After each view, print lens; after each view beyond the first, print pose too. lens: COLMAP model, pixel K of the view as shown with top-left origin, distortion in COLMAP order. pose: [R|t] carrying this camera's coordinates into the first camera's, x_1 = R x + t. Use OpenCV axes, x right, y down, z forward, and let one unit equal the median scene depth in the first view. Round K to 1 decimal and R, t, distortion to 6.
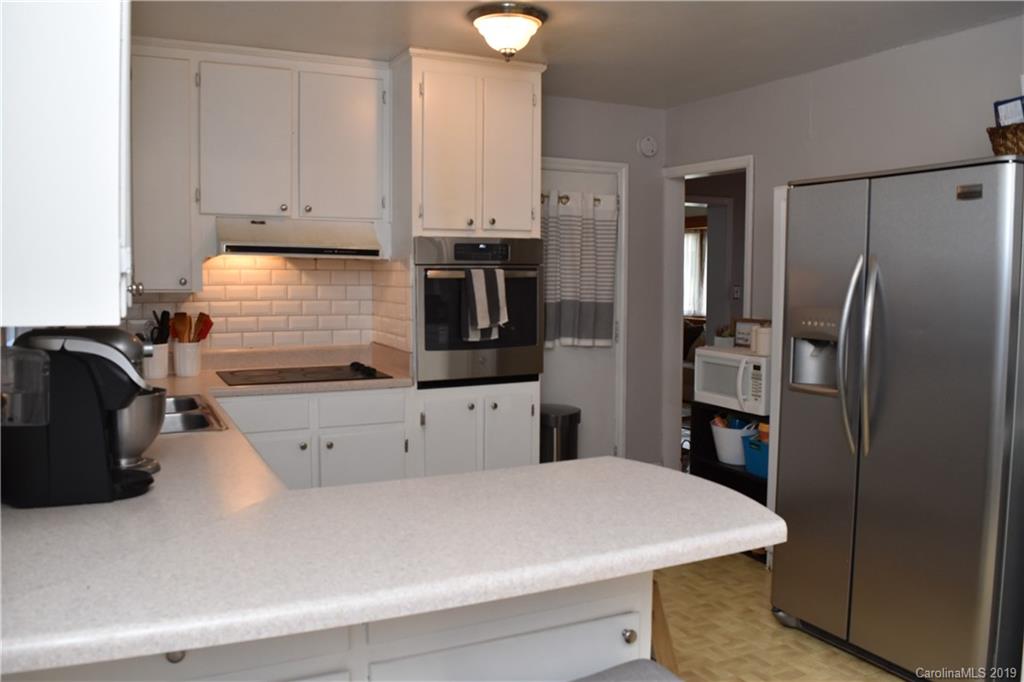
lens RADIAL K [[807.7, 0, 515.1], [0, 807.7, 336.7], [0, 0, 1]] dist [-0.081824, 0.003619]
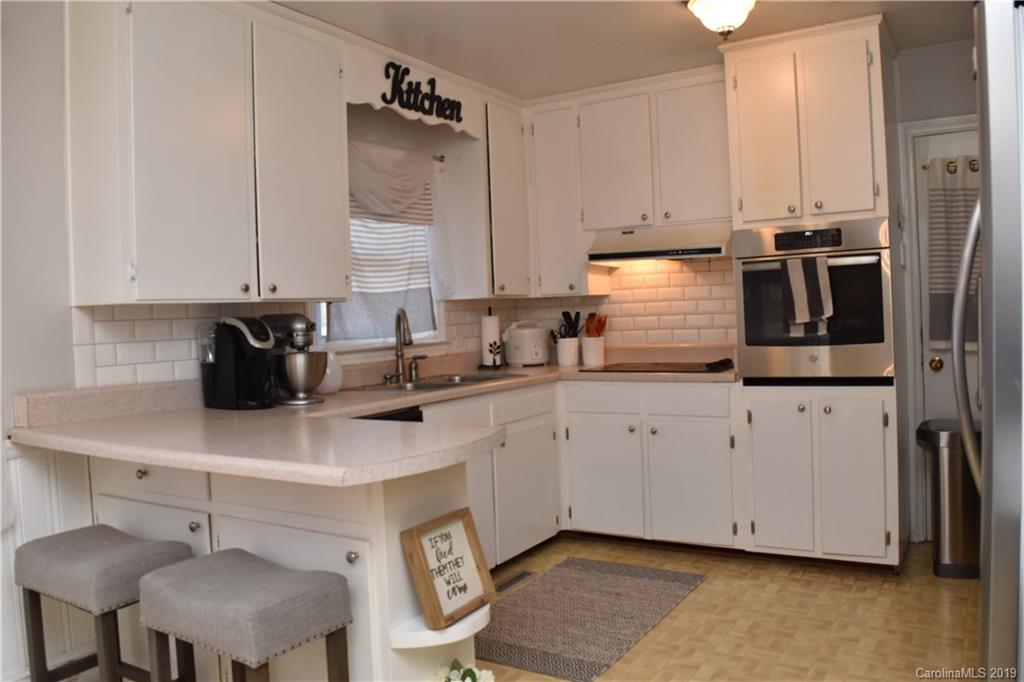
lens RADIAL K [[807.7, 0, 513.5], [0, 807.7, 341.9], [0, 0, 1]] dist [-0.081824, 0.003619]
pose [[0.540030, 0.006088, -0.841624, 0.546474], [-0.021136, 0.999757, -0.006329, 0.023930], [0.841381, 0.021207, 0.540027, 0.234754]]
